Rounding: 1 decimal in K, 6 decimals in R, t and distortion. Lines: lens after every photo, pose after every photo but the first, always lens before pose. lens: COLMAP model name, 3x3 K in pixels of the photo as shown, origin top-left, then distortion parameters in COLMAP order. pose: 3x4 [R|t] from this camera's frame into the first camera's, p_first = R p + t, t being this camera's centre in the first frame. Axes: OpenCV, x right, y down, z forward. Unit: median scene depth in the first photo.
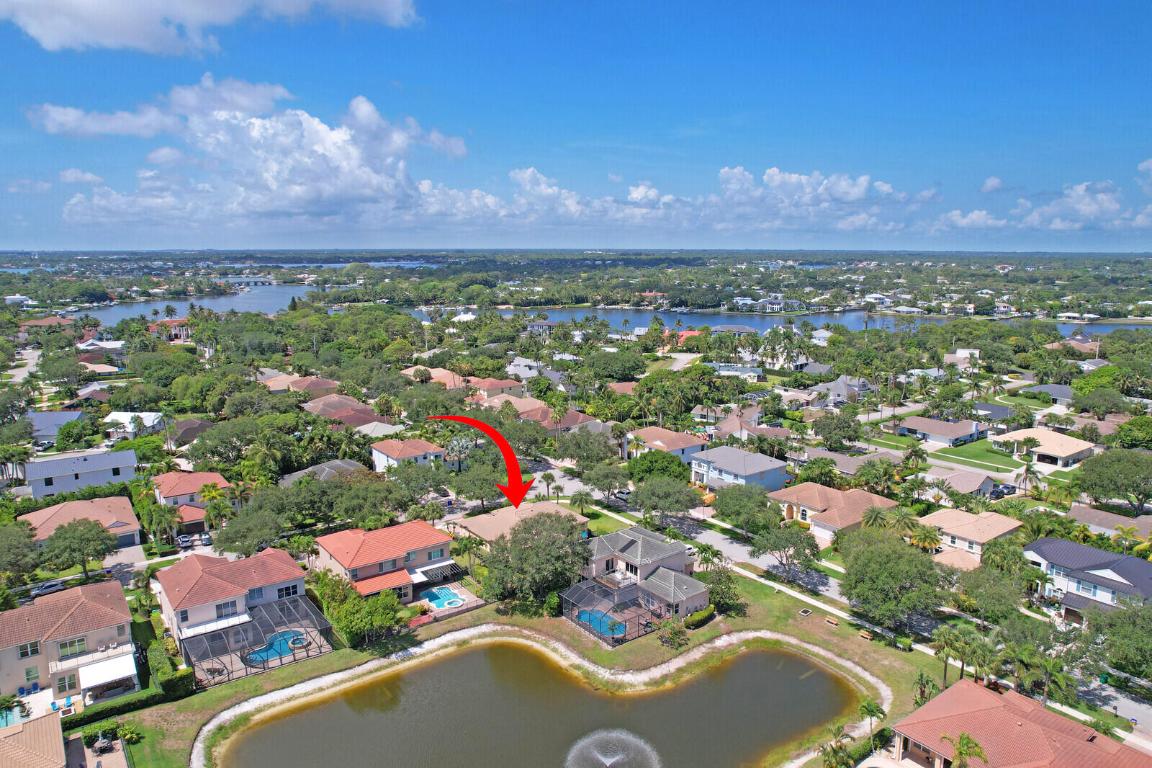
lens RADIAL K [[762.2, 0, 576.0], [0, 762.2, 411.7], [0, 0, 1]] dist [-0.077141, 0.070034]
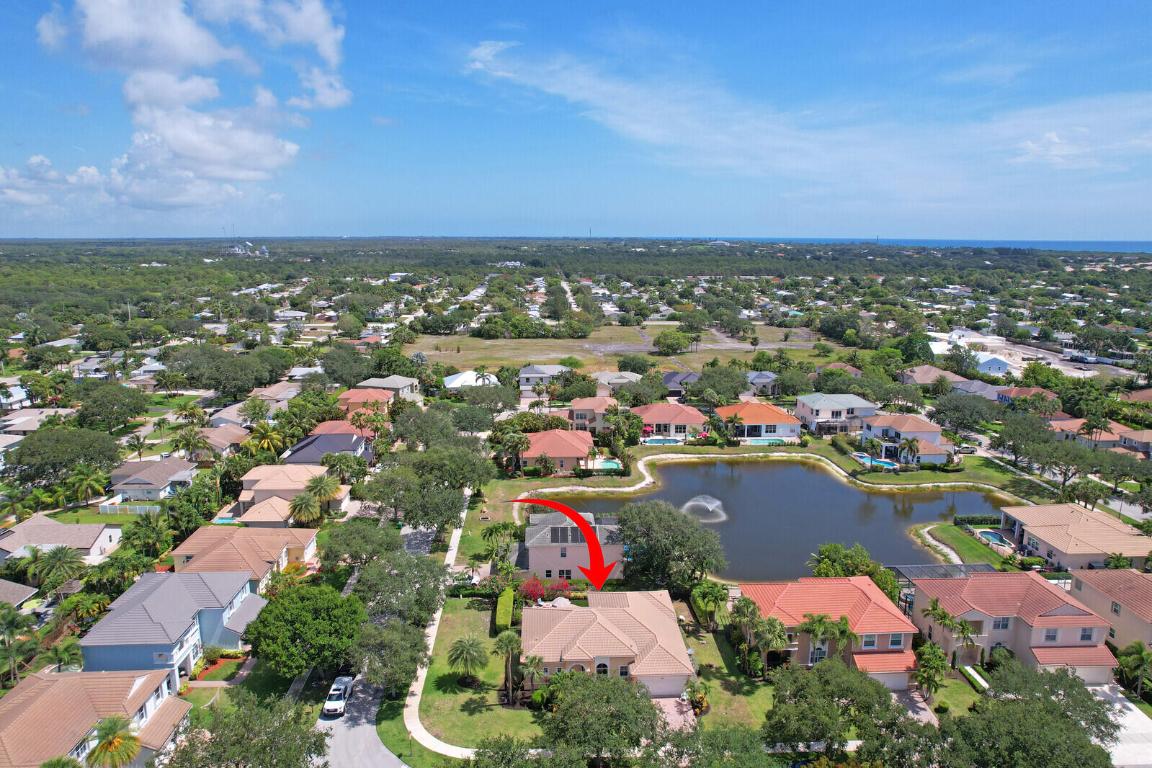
lens RADIAL K [[760.7, 0, 573.3], [0, 760.7, 386.1], [0, 0, 1]] dist [-0.073411, 0.061141]
pose [[-0.825491, -0.112711, 0.553047, -0.345796], [0.118161, 0.923634, 0.364607, -0.268842], [-0.551908, 0.366328, -0.749134, 1.273229]]
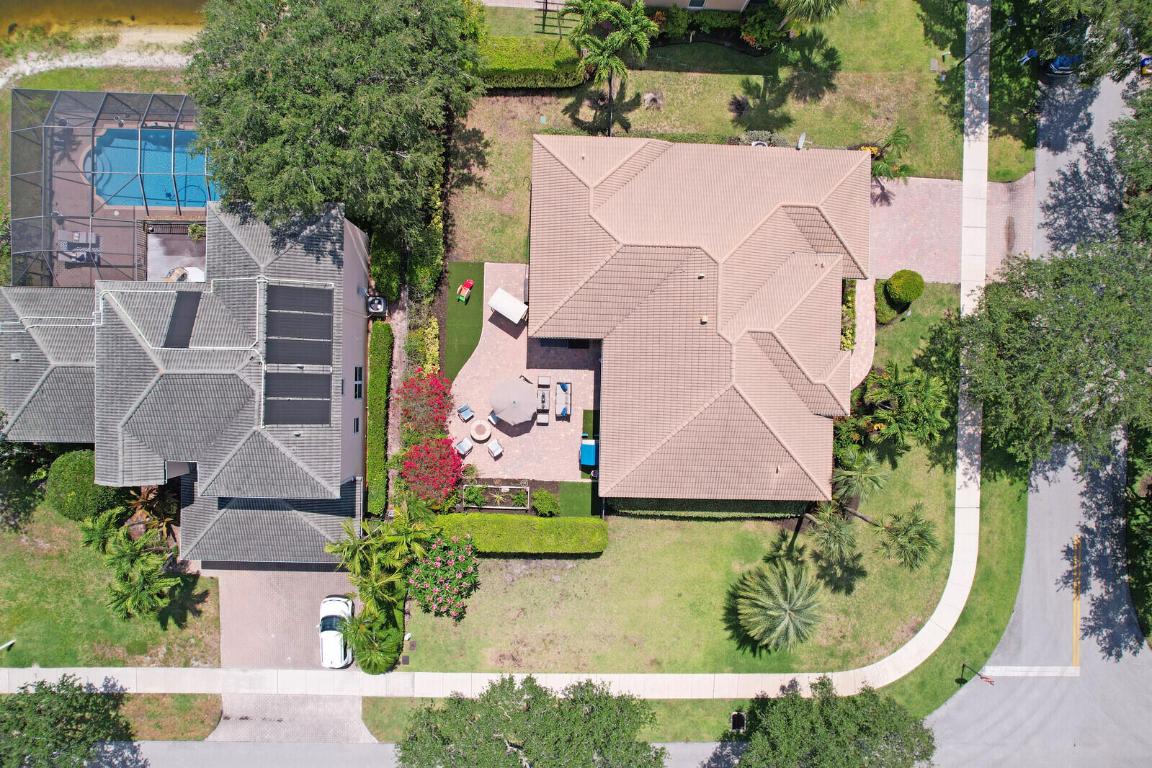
lens RADIAL K [[734.1, 0, 572.9], [0, 734.1, 384.6], [0, 0, 1]] dist [-0.067936, 0.056946]
pose [[-0.614933, 0.788461, -0.013661, -0.004480], [-0.200727, -0.139750, 0.969628, -0.113872], [0.762605, 0.598998, 0.244202, 0.800166]]
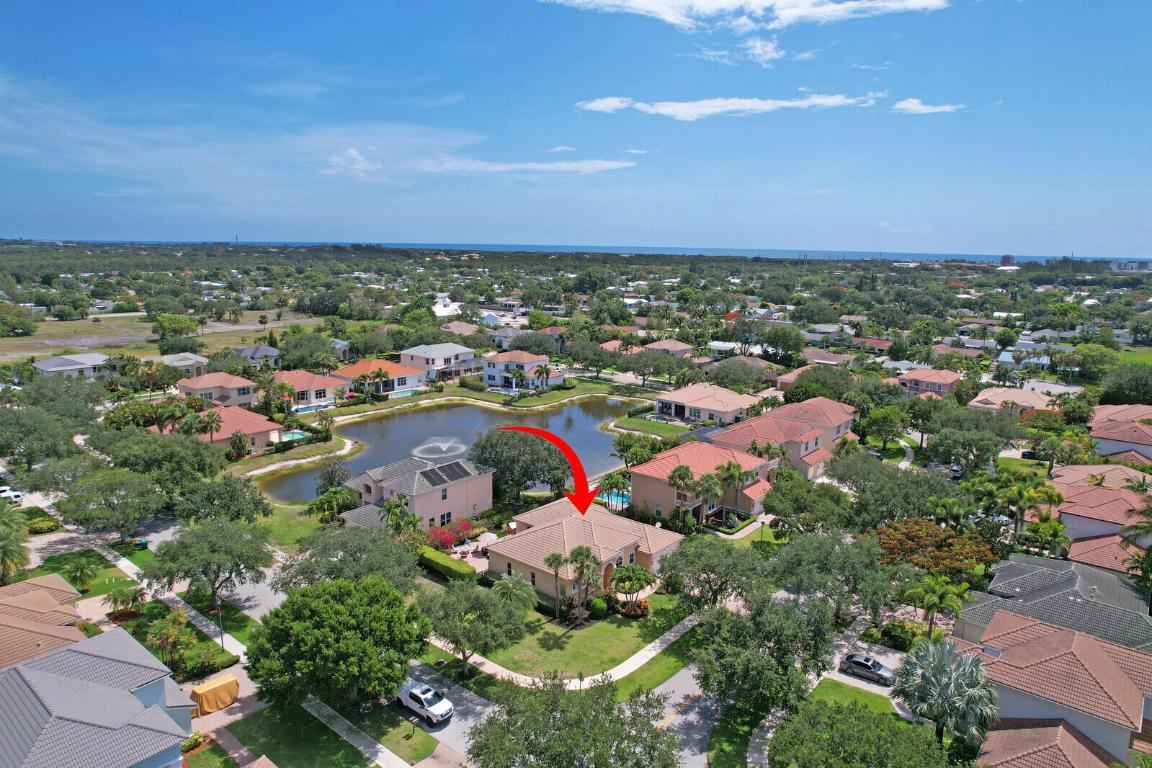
lens RADIAL K [[734.1, 0, 572.9], [0, 734.1, 384.6], [0, 0, 1]] dist [-0.067936, 0.056946]
pose [[-0.972223, 0.028713, -0.232290, 0.074886], [-0.065595, 0.919252, 0.388167, -0.199373], [0.224679, 0.392621, -0.891834, 1.343950]]
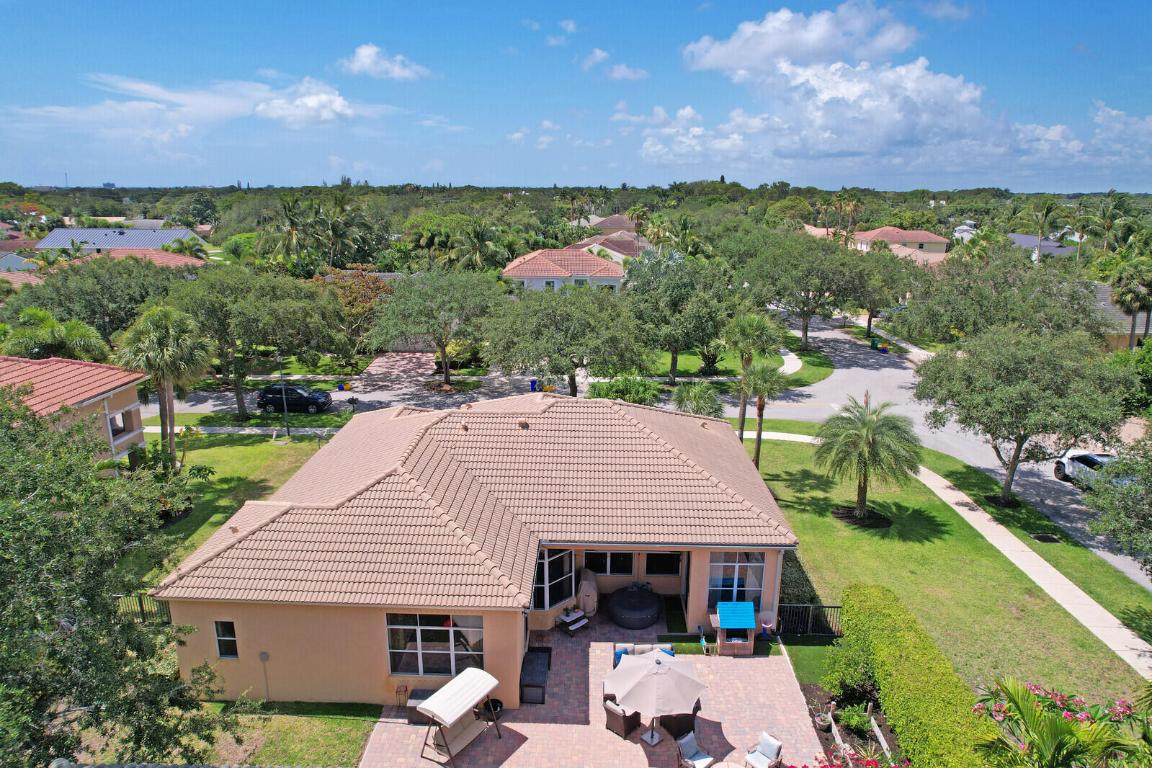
lens RADIAL K [[734.1, 0, 572.9], [0, 734.1, 384.6], [0, 0, 1]] dist [-0.067936, 0.056946]
pose [[0.786292, 0.161966, -0.596248, 0.066308], [-0.134902, 0.986750, 0.090142, 0.086158], [0.602948, 0.009557, 0.797723, 0.740595]]
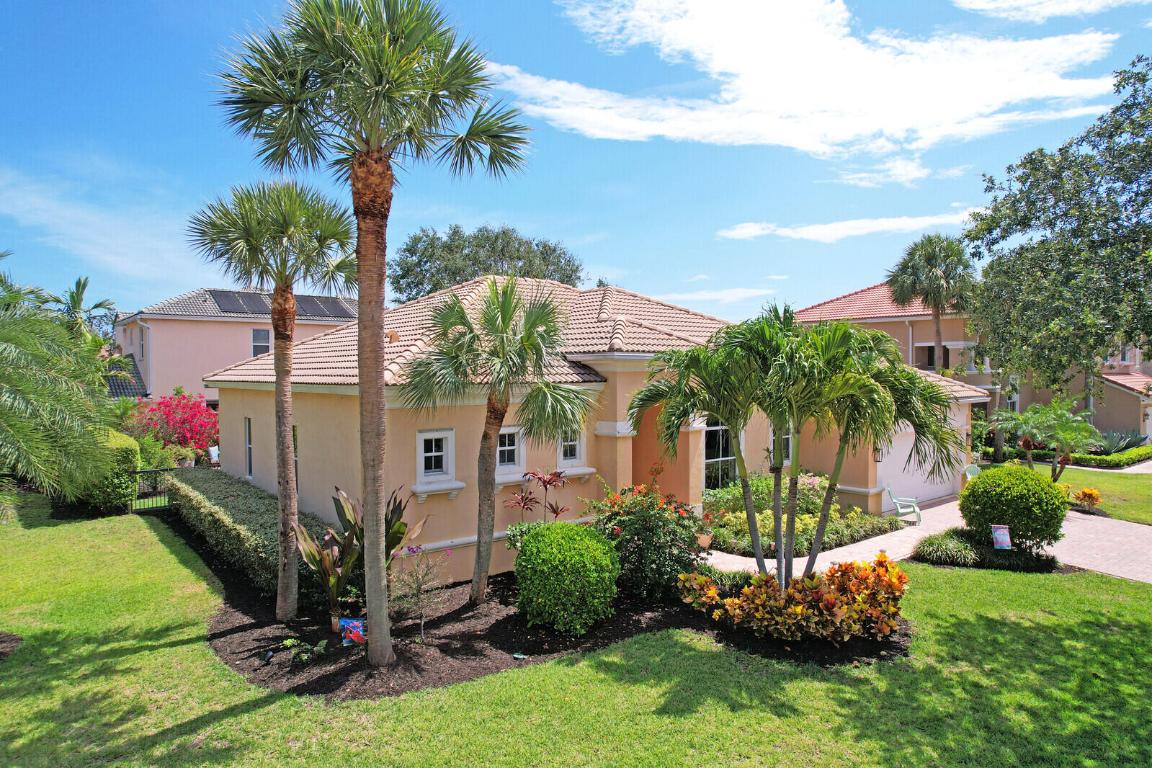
lens RADIAL K [[740.2, 0, 572.6], [0, 740.2, 383.4], [0, 0, 1]] dist [-0.089878, 0.084565]
pose [[-0.998965, 0.003863, -0.045314, -0.050516], [-0.006660, 0.973217, 0.229794, 0.094386], [0.044988, 0.229858, -0.972184, 1.034177]]
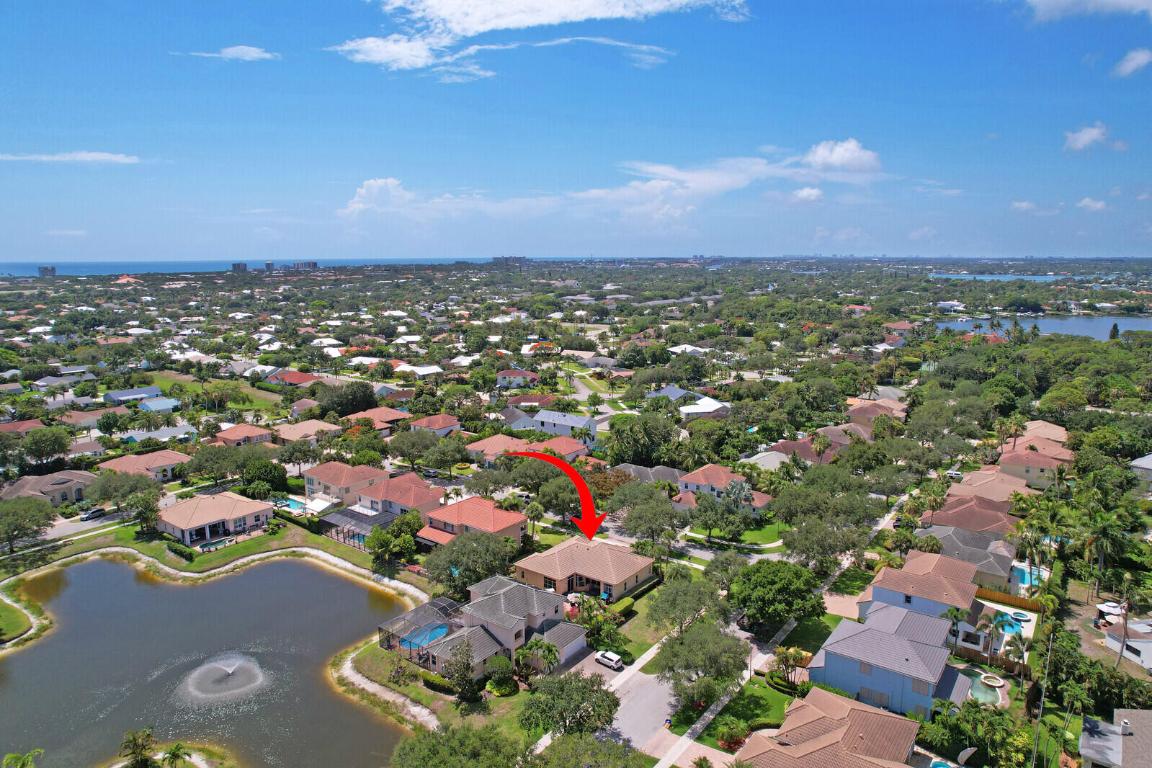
lens RADIAL K [[734.1, 0, 572.9], [0, 734.1, 384.6], [0, 0, 1]] dist [-0.067936, 0.056946]
pose [[0.275411, 0.163690, -0.947288, 0.715877], [-0.198558, 0.973834, 0.110549, -0.161569], [0.940597, 0.157646, 0.300707, 0.578333]]
